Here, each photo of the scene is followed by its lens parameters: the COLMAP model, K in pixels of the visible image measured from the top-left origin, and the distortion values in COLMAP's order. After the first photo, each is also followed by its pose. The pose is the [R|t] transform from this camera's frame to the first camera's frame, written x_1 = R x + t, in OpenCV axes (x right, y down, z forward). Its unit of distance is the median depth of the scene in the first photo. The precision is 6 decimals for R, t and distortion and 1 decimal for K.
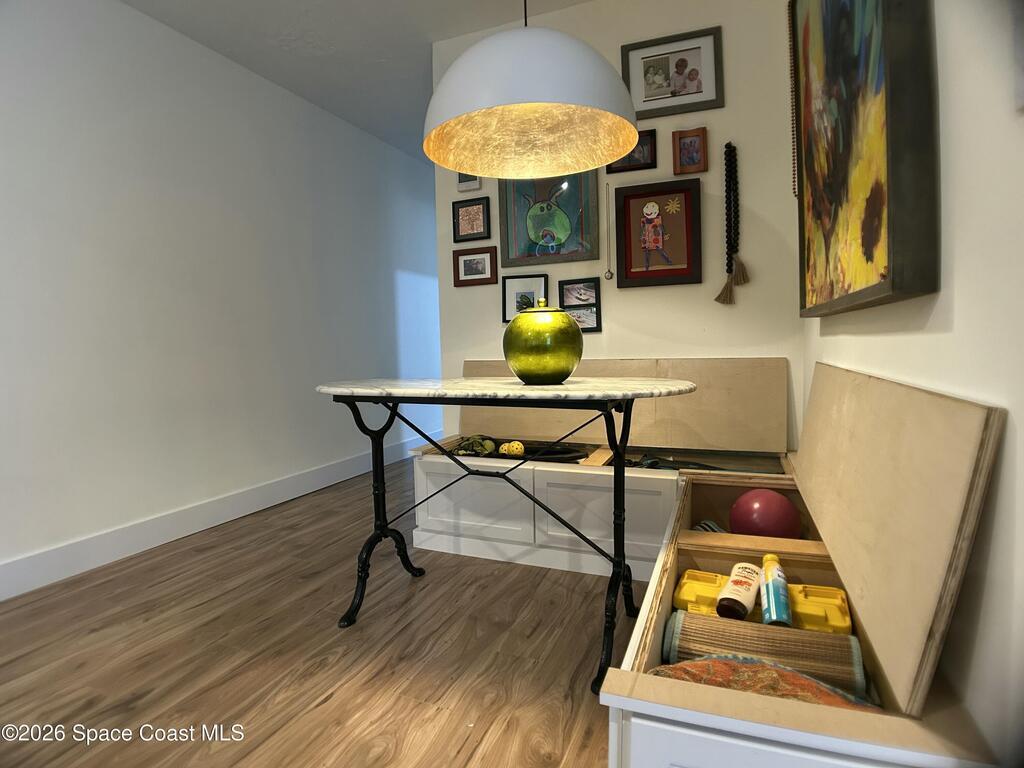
lens RADIAL K [[534.1, 0, 512.0], [0, 534.1, 384.0], [0, 0, 1]] dist [-0.090061, 0.009928]
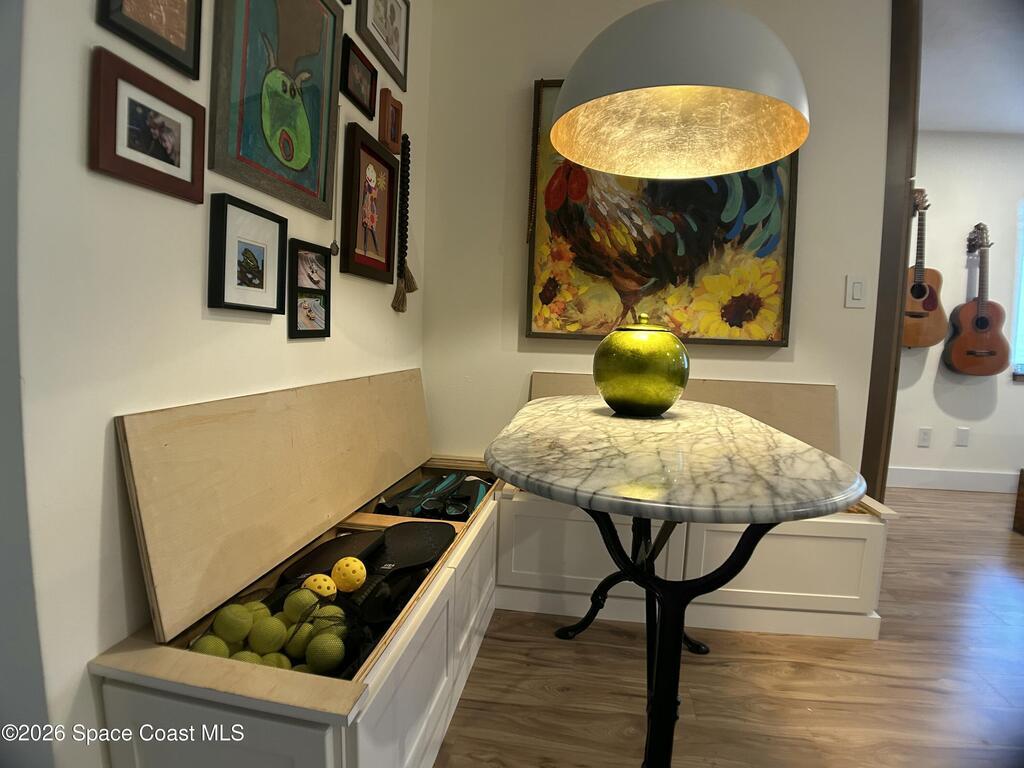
lens RADIAL K [[534.1, 0, 512.0], [0, 534.1, 384.0], [0, 0, 1]] dist [-0.090061, 0.009928]
pose [[-0.225618, -0.067210, 0.971895, -0.483115], [0.036702, 0.996323, 0.077419, -0.083408], [-0.973524, 0.053138, -0.222322, 0.927447]]
